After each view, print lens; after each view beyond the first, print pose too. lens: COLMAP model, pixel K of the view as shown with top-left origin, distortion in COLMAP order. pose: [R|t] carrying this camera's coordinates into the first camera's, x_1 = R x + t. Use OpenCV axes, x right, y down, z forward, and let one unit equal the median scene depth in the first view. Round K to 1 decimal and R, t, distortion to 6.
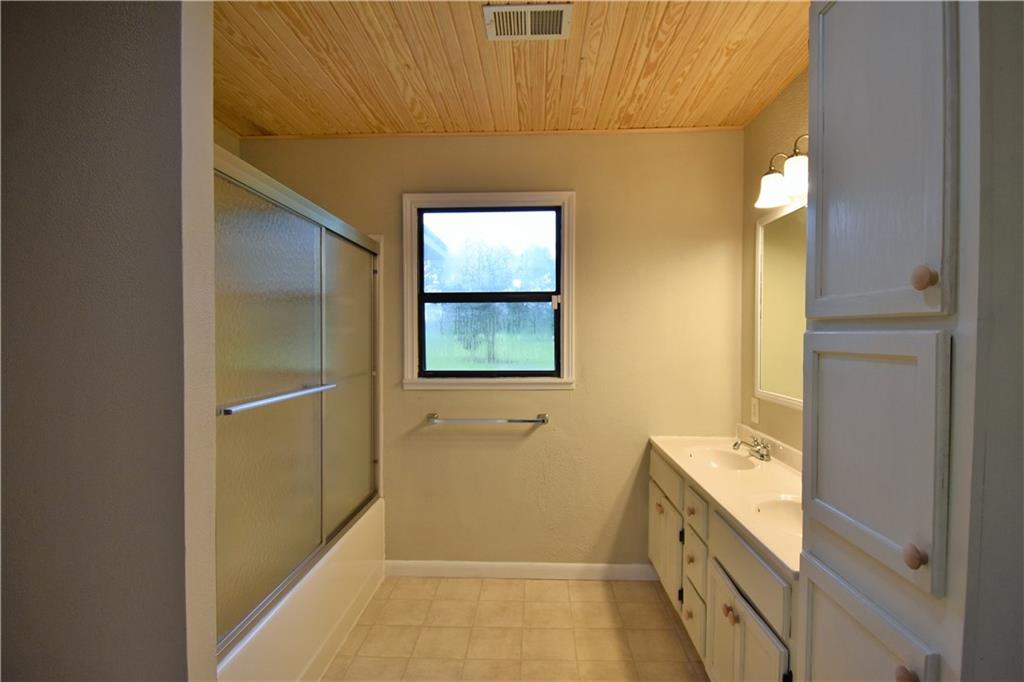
lens RADIAL K [[509.1, 0, 516.0], [0, 509.1, 343.2], [0, 0, 1]] dist [0.001398, -0.000613]
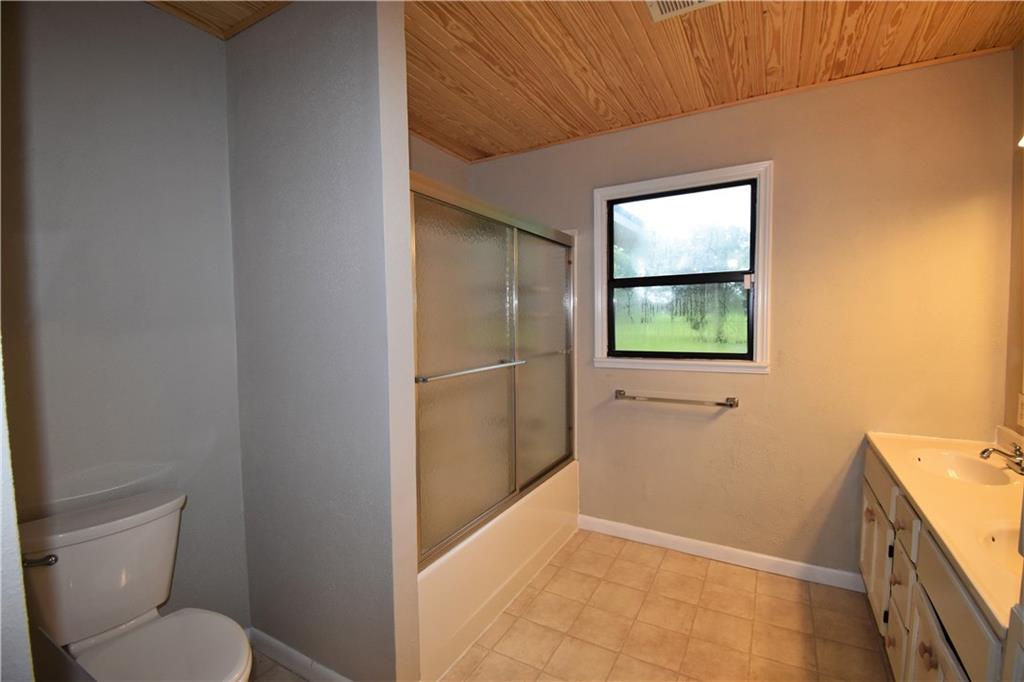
lens RADIAL K [[451.5, 0, 522.8], [0, 451.5, 342.7], [0, 0, 1]] dist [0.011947, -0.022045]
pose [[0.888529, 0.014311, -0.458597, 0.100023], [0.004609, 0.999185, 0.040109, -0.002687], [0.458797, -0.037752, 0.887739, 0.055533]]
